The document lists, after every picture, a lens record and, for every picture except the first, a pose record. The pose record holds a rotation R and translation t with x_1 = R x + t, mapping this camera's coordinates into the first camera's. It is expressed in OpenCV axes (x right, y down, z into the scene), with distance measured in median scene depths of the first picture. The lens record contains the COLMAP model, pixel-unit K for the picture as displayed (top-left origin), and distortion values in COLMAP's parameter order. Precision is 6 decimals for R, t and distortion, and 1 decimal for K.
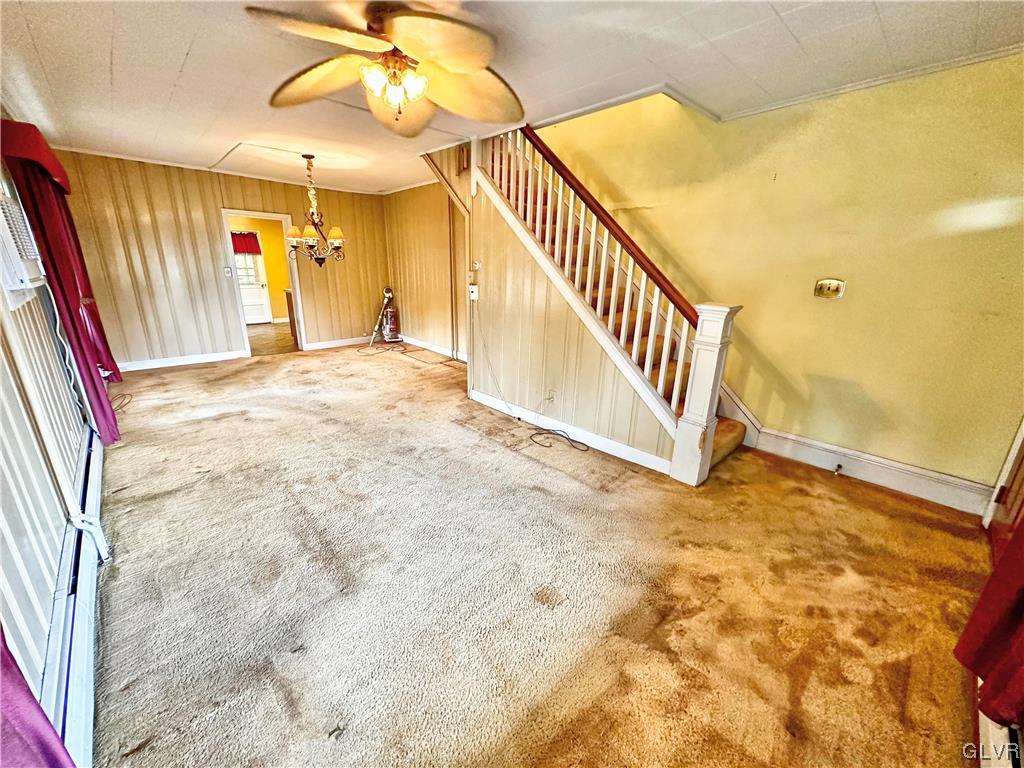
lens RADIAL K [[407.9, 0, 515.6], [0, 407.9, 381.7], [0, 0, 1]] dist [-0.002894, 0.000413]
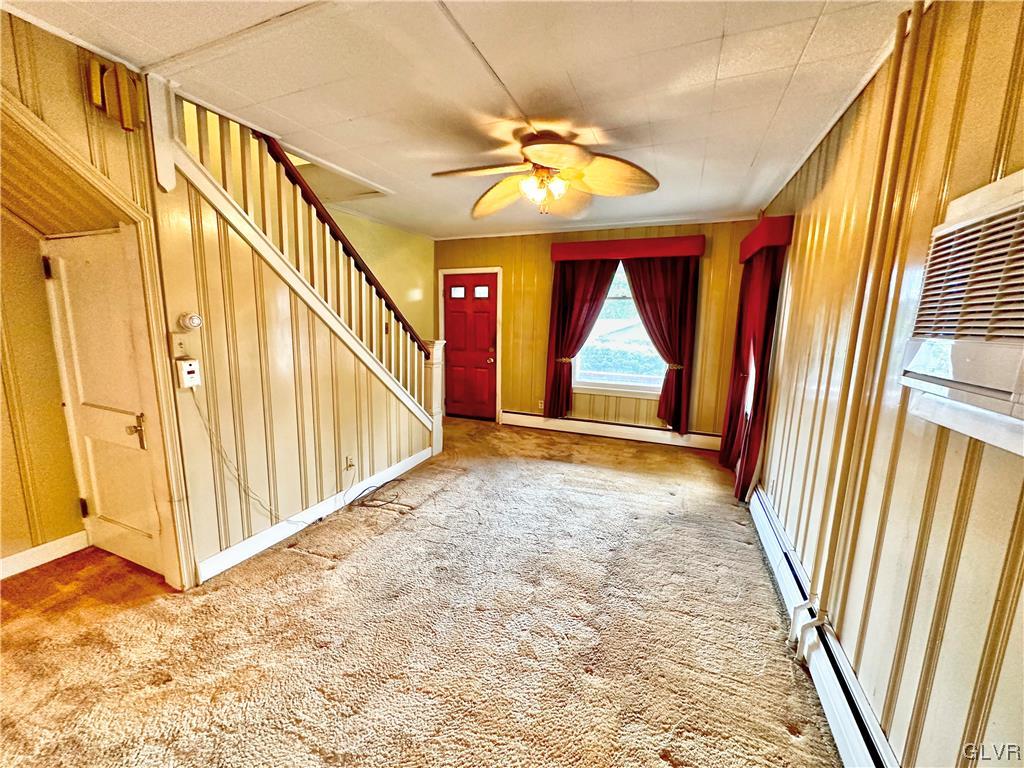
lens RADIAL K [[407.9, 0, 511.7], [0, 407.9, 384.7], [0, 0, 1]] dist [-0.002894, 0.000413]
pose [[-0.410161, -0.172363, 0.895577, -0.924688], [0.223496, 0.933041, 0.281931, -0.330466], [-0.884204, 0.315795, -0.344175, 1.049079]]
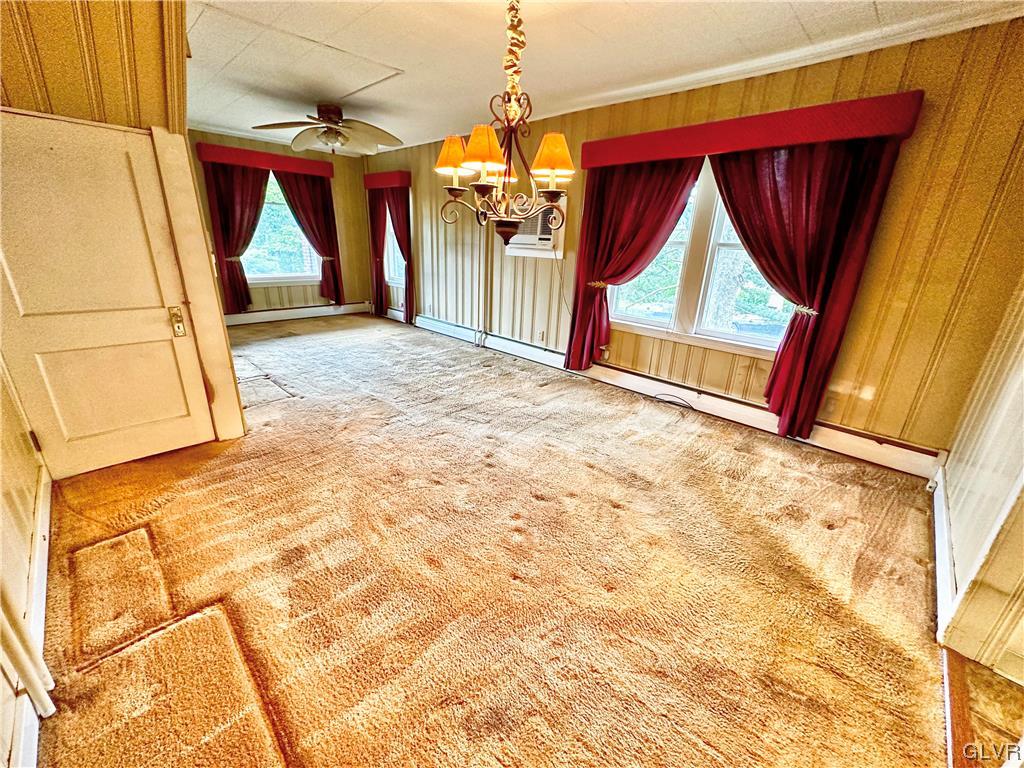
lens RADIAL K [[407.9, 0, 515.0], [0, 407.9, 386.2], [0, 0, 1]] dist [-0.002894, 0.000413]
pose [[-0.996623, -0.037807, -0.072888, -0.683359], [-0.073343, 0.808992, 0.583226, -0.600988], [0.036916, 0.586603, -0.809033, 2.091990]]
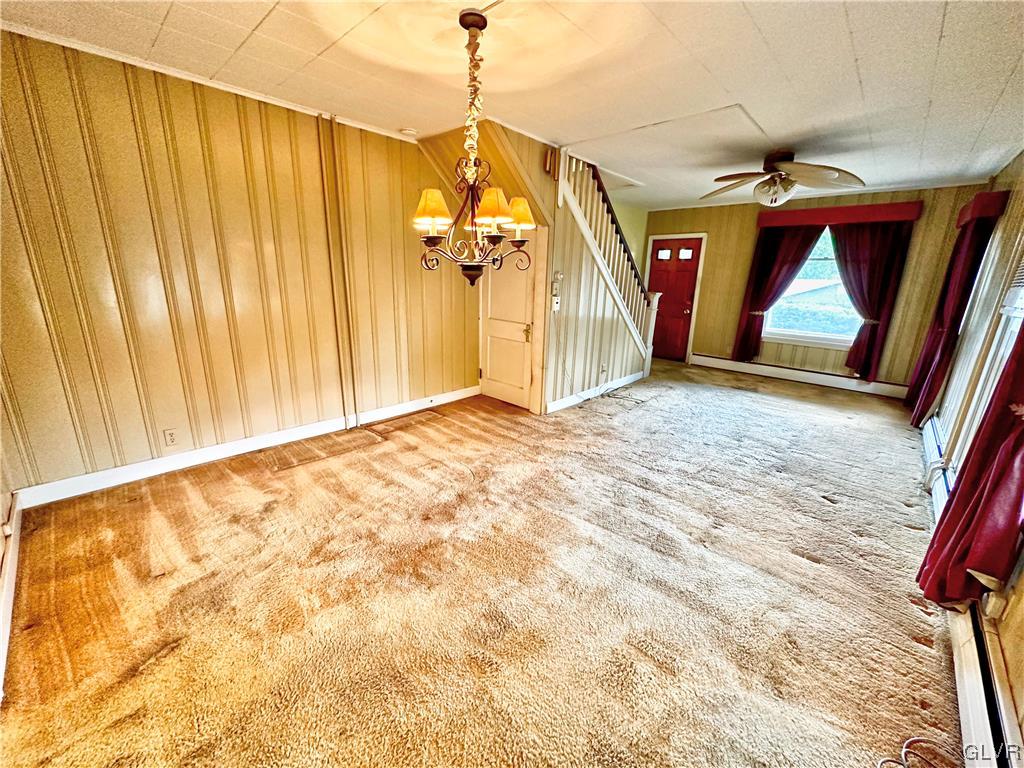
lens RADIAL K [[407.9, 0, 509.2], [0, 407.9, 385.4], [0, 0, 1]] dist [-0.002894, 0.000413]
pose [[-0.061294, -0.286186, 0.956212, -1.396855], [0.245058, 0.924375, 0.292366, -0.448891], [-0.967569, 0.252248, 0.013474, 1.461051]]
